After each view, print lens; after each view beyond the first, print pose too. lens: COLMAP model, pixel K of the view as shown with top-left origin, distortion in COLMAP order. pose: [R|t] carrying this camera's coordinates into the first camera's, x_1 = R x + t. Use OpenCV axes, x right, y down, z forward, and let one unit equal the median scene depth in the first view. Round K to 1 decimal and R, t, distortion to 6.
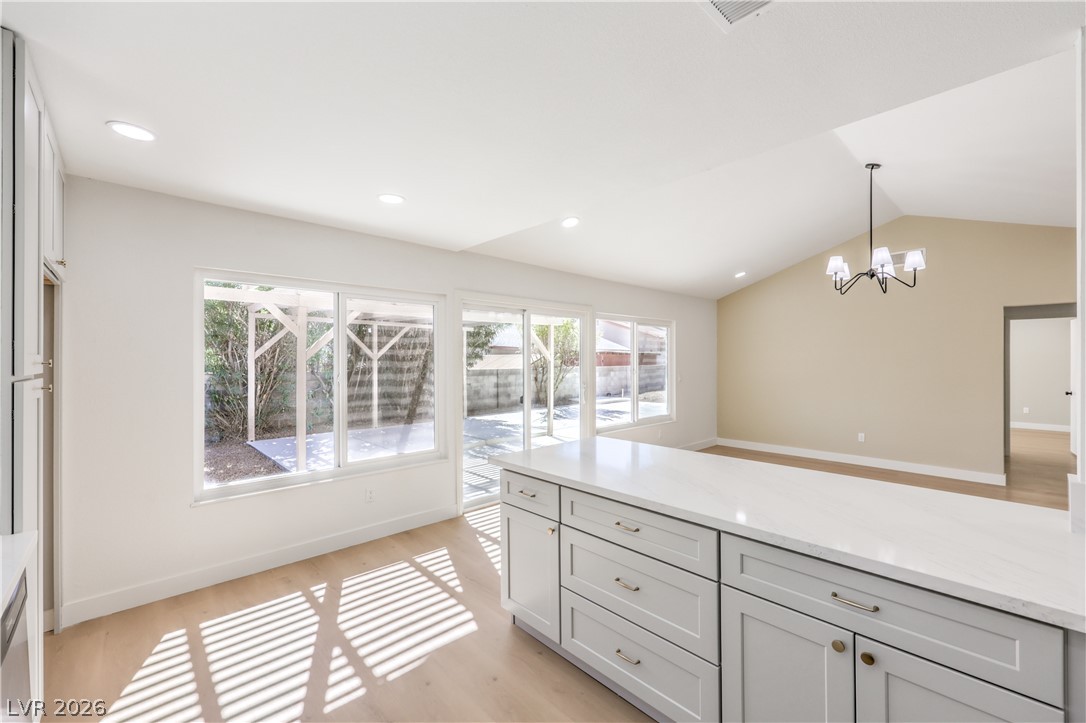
lens RADIAL K [[439.7, 0, 552.5], [0, 439.7, 360.7], [0, 0, 1]] dist [-0.003320, -0.000025]
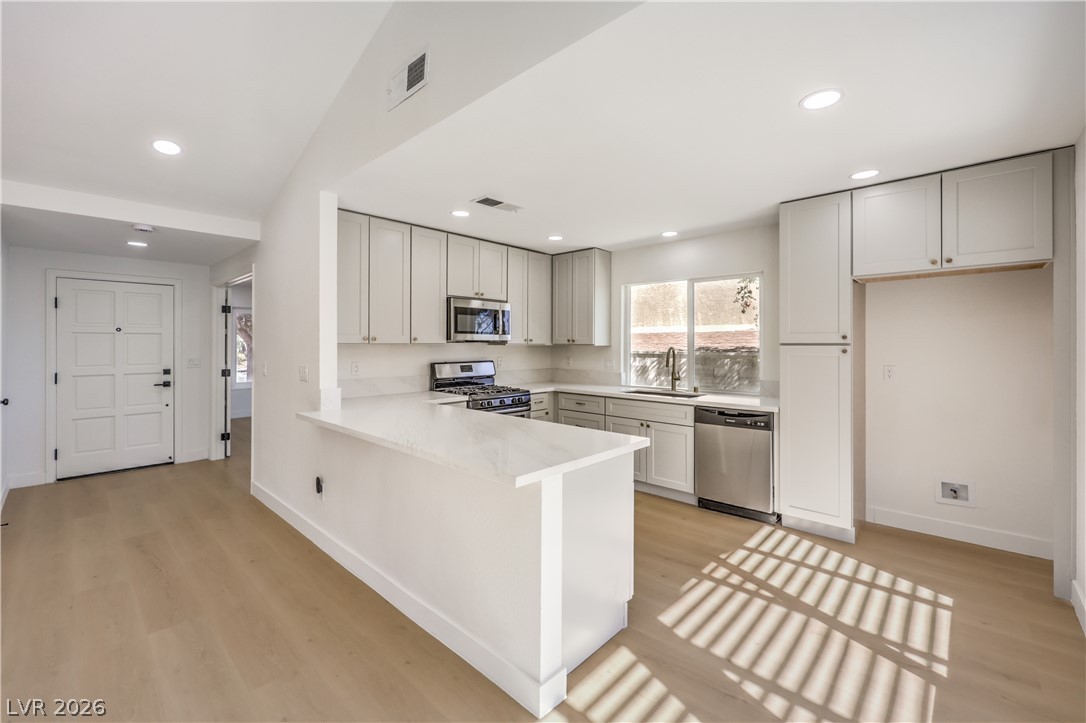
lens RADIAL K [[453.1, 0, 546.3], [0, 453.1, 341.4], [0, 0, 1]] dist [0.001044, -0.000008]
pose [[-0.997706, 0.001098, -0.067686, 0.077037], [0.001268, 0.999996, -0.002480, 0.013503], [0.067683, -0.002560, -0.997704, 1.145907]]
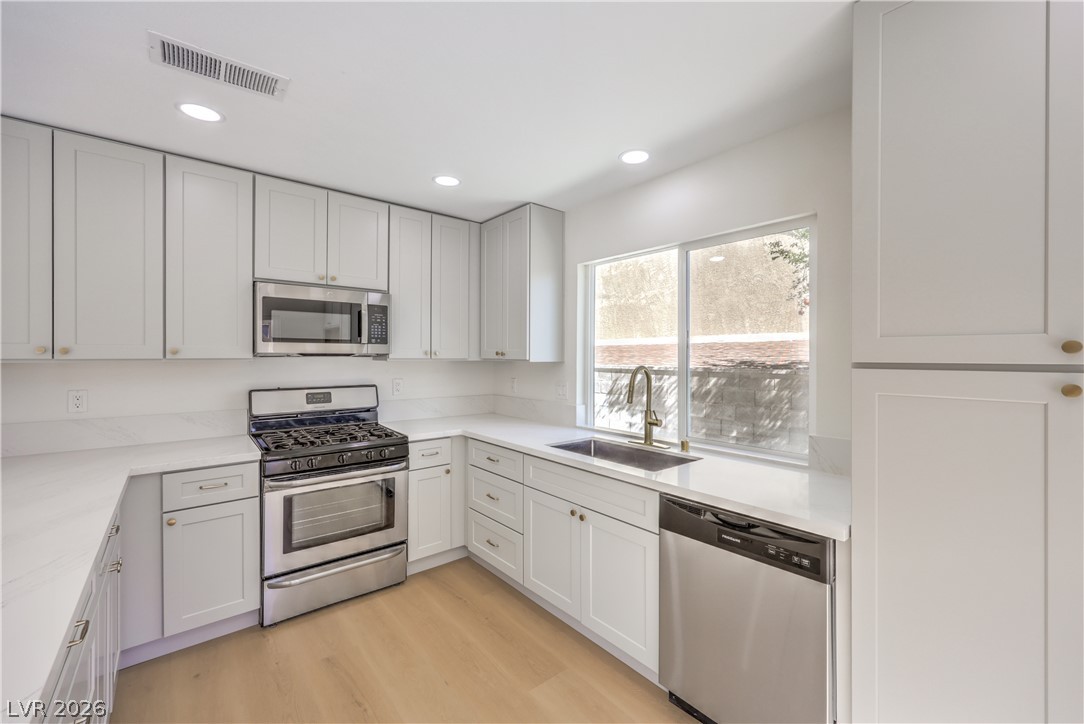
lens RADIAL K [[445.3, 0, 548.7], [0, 445.3, 352.5], [0, 0, 1]] dist [0.000931, 0.000190]
pose [[-0.998178, 0.000558, 0.060336, -0.213916], [0.000350, 0.999994, -0.003455, 0.009257], [-0.060337, -0.003427, -0.998172, 0.668853]]
